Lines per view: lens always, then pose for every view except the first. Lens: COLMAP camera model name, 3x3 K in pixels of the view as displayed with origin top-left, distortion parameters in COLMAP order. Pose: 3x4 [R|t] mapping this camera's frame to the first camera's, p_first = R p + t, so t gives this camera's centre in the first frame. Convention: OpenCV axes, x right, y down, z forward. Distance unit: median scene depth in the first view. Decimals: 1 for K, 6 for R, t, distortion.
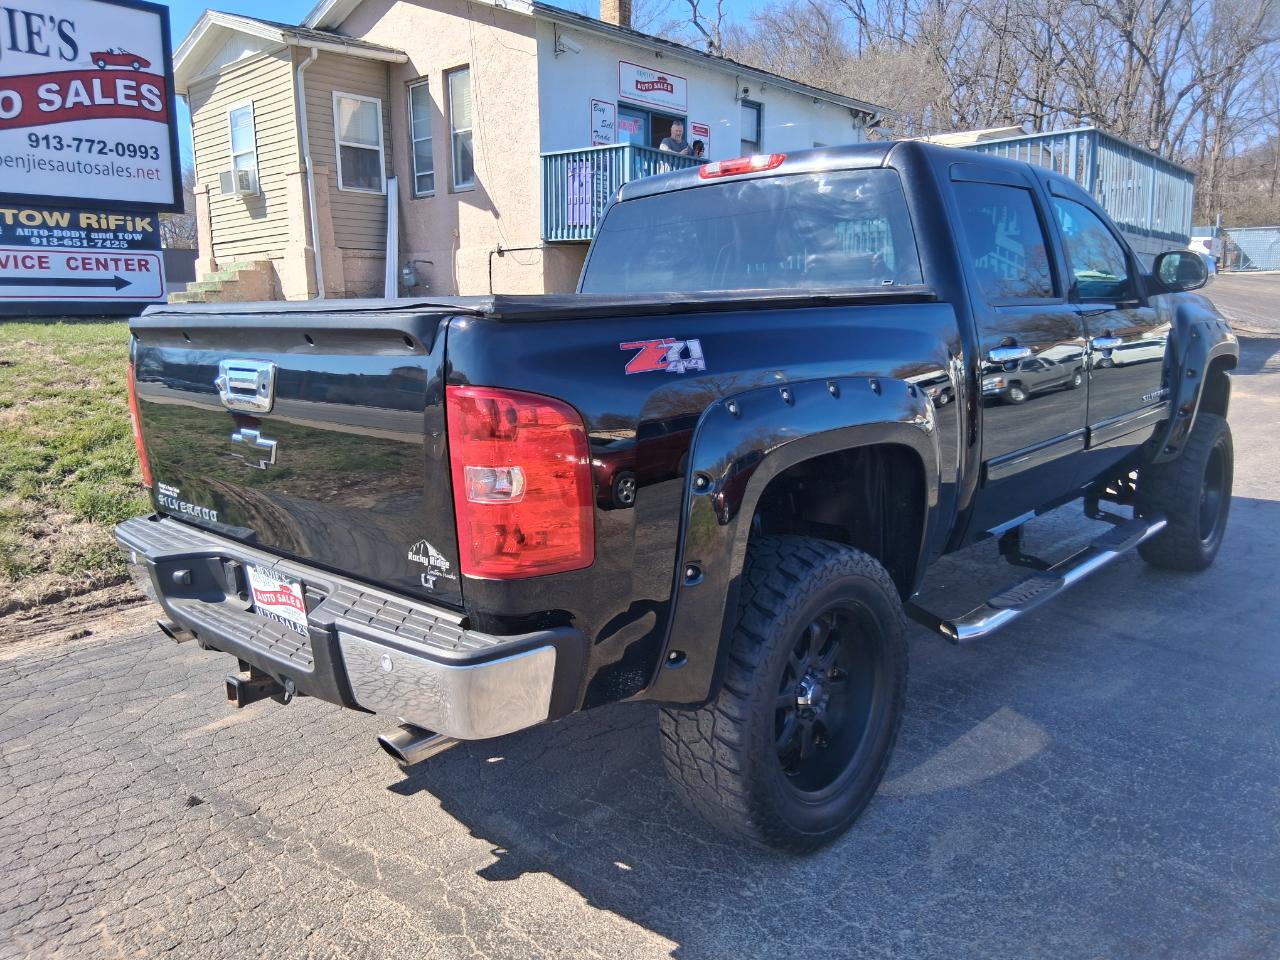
lens RADIAL K [[993.6, 0, 631.8], [0, 993.6, 472.1], [0, 0, 1]] dist [0.052999, -0.075001]
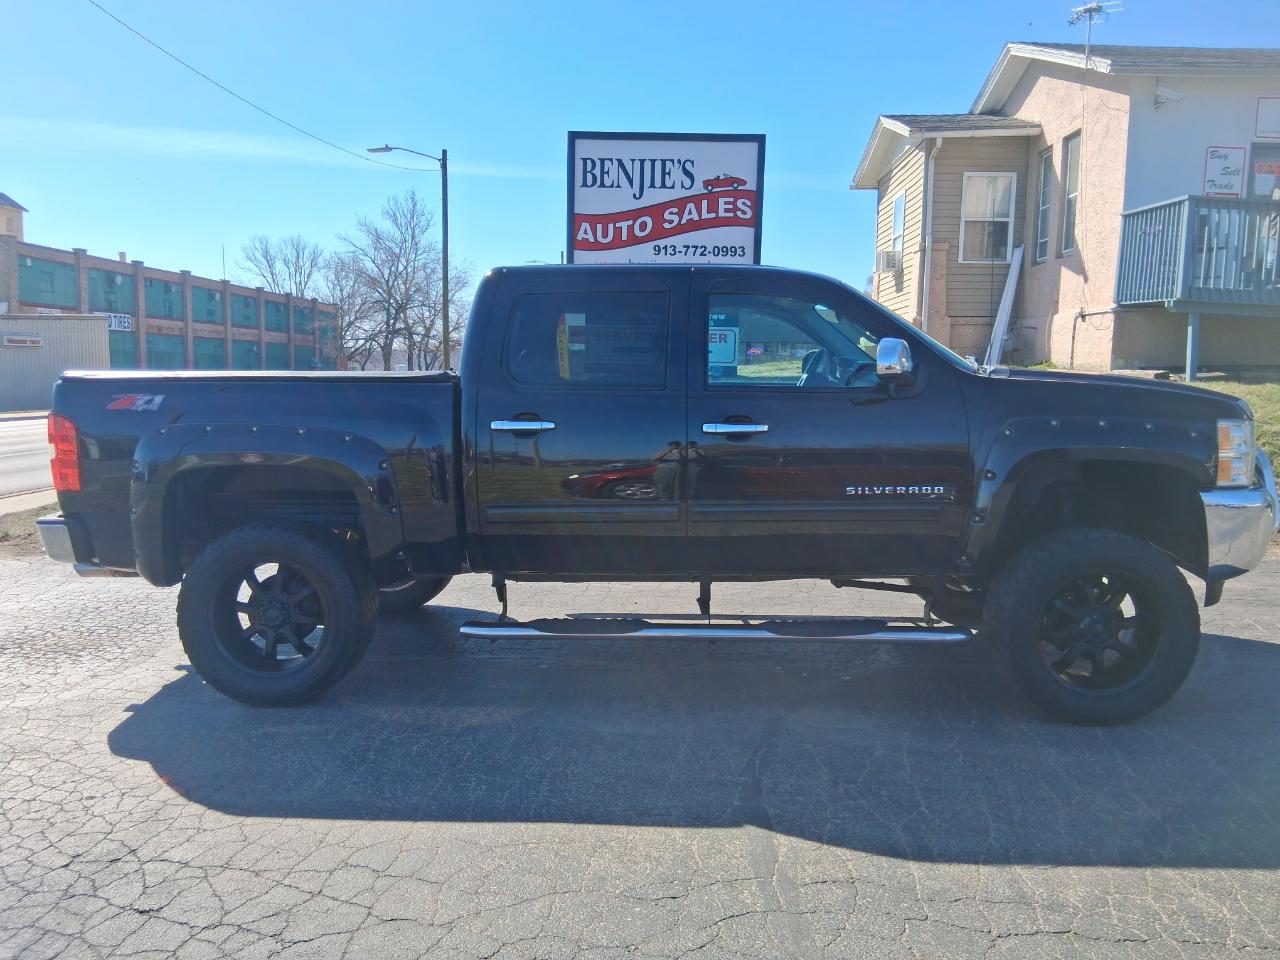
lens RADIAL K [[984.4, 0, 640.0], [0, 984.4, 480.0], [0, 0, 1]] dist [0.077720, -0.124590]
pose [[0.661773, 0.104287, -0.742415, 0.441800], [-0.139771, 0.990078, 0.014486, -0.028080], [0.736560, 0.094182, 0.669783, 0.083032]]
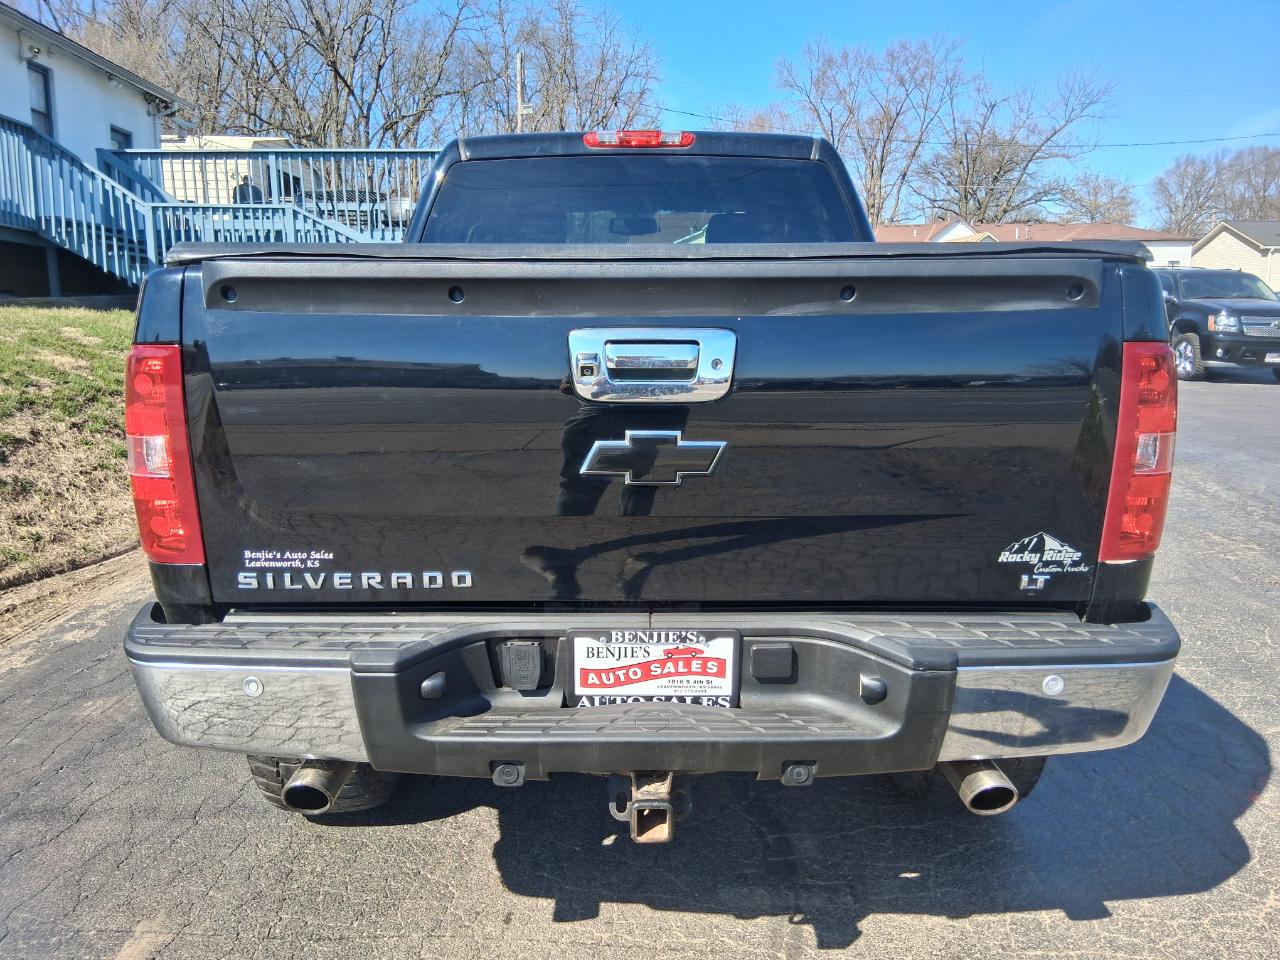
lens RADIAL K [[984.4, 0, 640.0], [0, 984.4, 480.0], [0, 0, 1]] dist [0.077720, -0.124590]
pose [[0.717513, -0.099113, 0.689457, -0.199505], [0.103577, 0.994002, 0.035101, -0.007845], [-0.688801, 0.046226, 0.723476, 0.121941]]
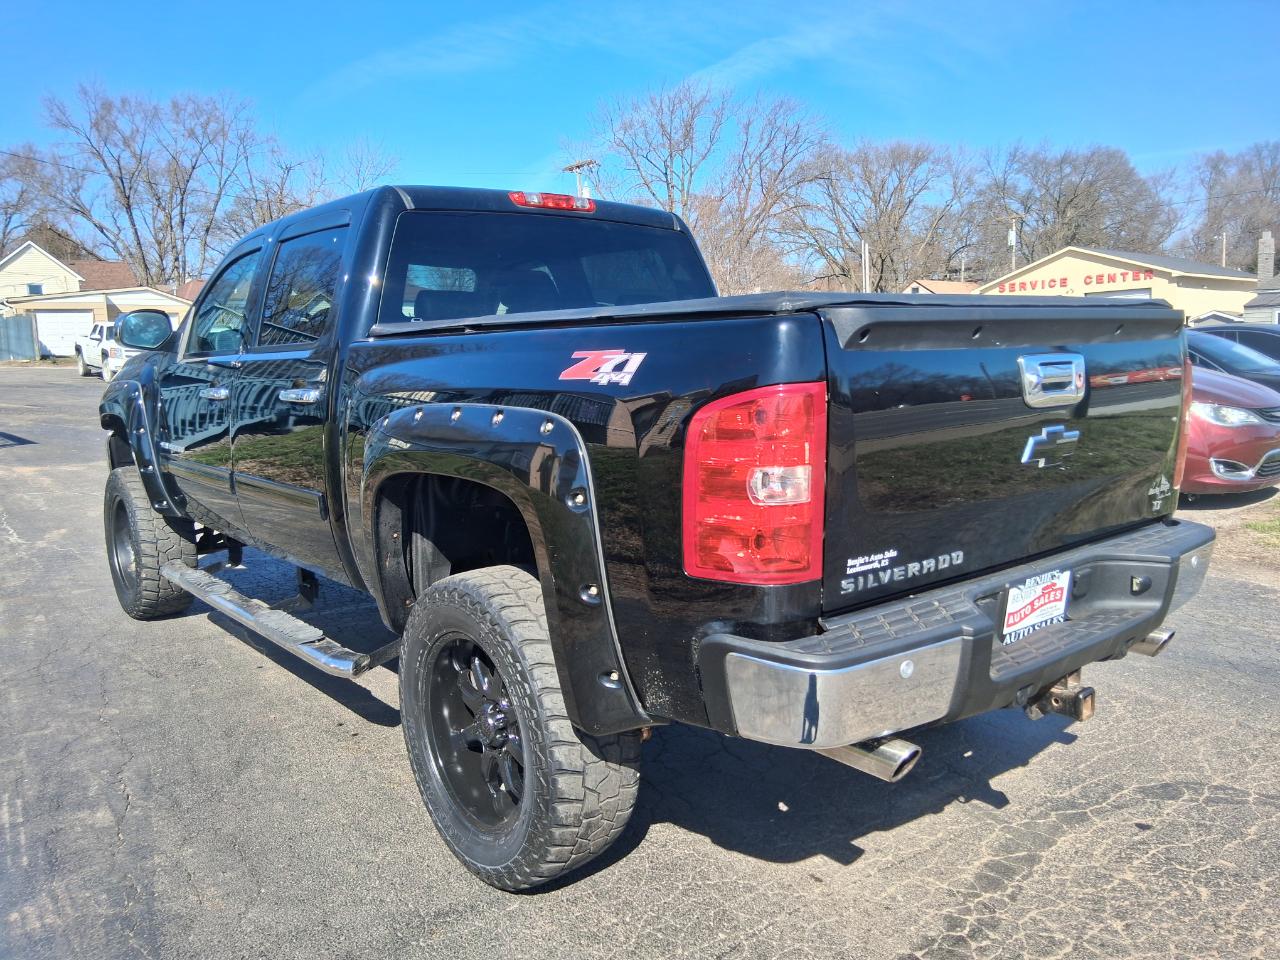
lens RADIAL K [[984.4, 0, 640.0], [0, 984.4, 480.0], [0, 0, 1]] dist [0.077720, -0.124590]
pose [[0.123296, -0.109084, 0.986356, -0.320531], [0.195880, 0.977060, 0.083570, -0.035021], [-0.972846, 0.182903, 0.141835, 0.293976]]
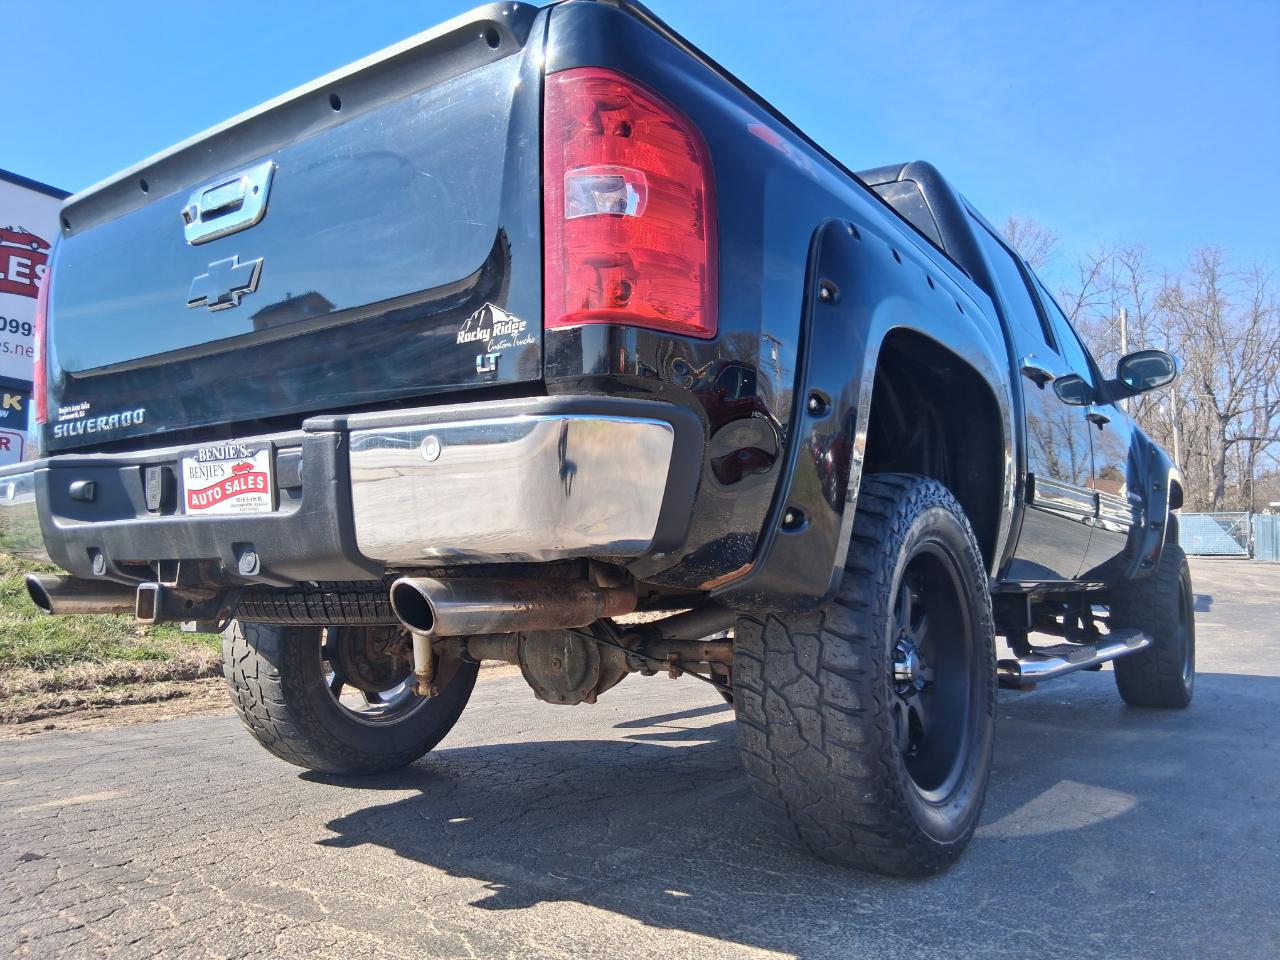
lens RADIAL K [[984.4, 0, 640.0], [0, 984.4, 480.0], [0, 0, 1]] dist [0.077720, -0.124590]
pose [[0.989261, 0.049489, 0.137529, -0.037215], [-0.009537, 0.960784, -0.277134, 0.077385], [-0.145851, 0.272846, 0.950938, 0.062526]]
